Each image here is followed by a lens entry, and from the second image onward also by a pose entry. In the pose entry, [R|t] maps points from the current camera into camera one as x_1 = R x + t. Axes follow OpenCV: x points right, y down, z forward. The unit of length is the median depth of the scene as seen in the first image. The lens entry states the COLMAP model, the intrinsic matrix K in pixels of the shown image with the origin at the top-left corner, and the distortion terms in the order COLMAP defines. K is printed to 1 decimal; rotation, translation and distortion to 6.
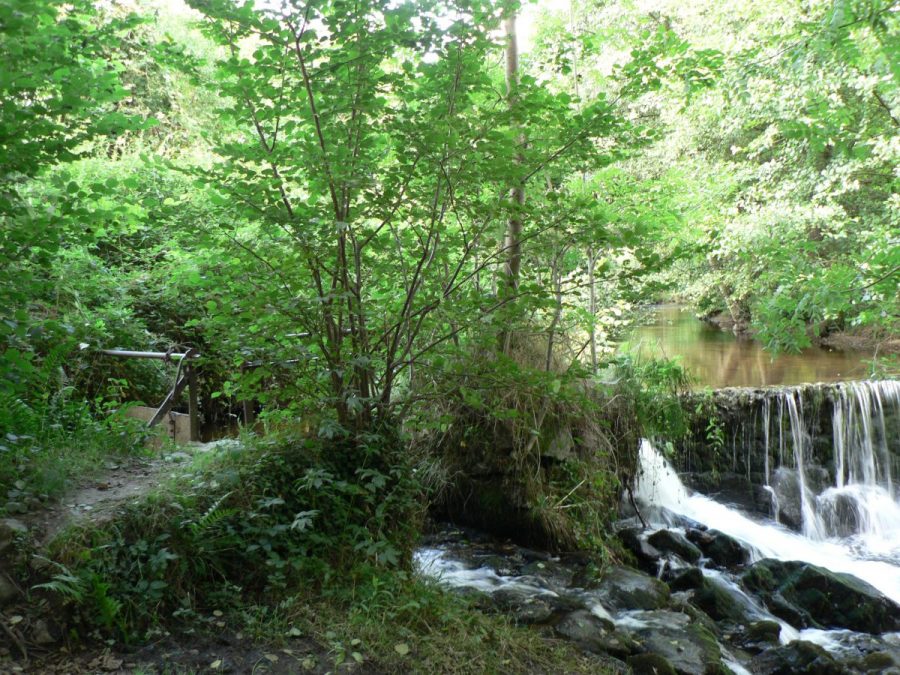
lens RADIAL K [[1318.1, 0, 450.0], [0, 1318.1, 337.5], [0, 0, 1]] dist [0.003288, 0.120299]
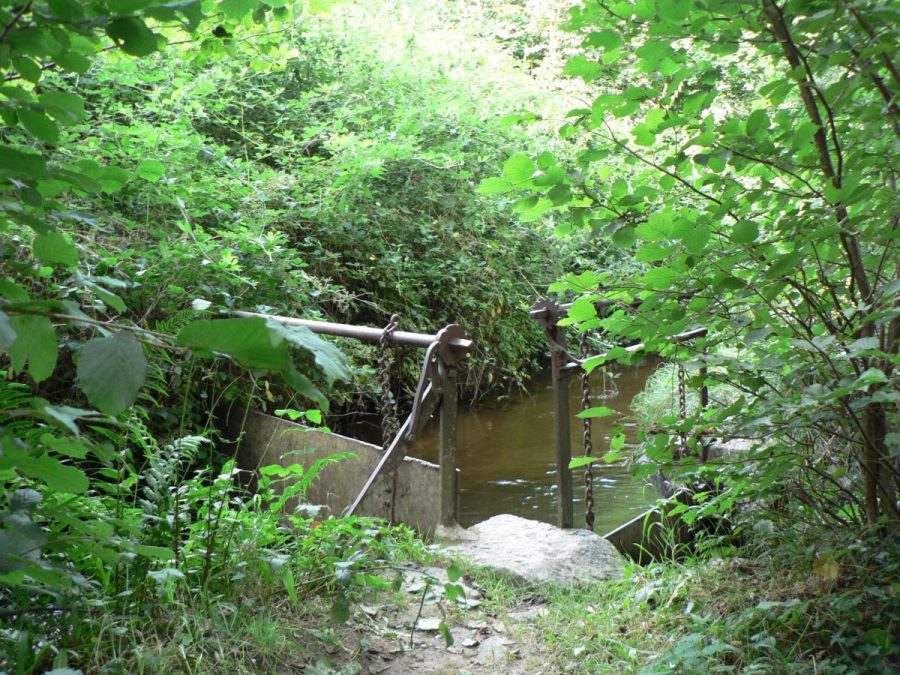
lens RADIAL K [[1318.1, 0, 450.0], [0, 1318.1, 337.5], [0, 0, 1]] dist [0.003288, 0.120299]
pose [[0.998495, 0.023431, -0.049589, -0.139551], [-0.020761, 0.998342, 0.053692, -0.009025], [0.050765, -0.052582, 0.997325, 0.442604]]
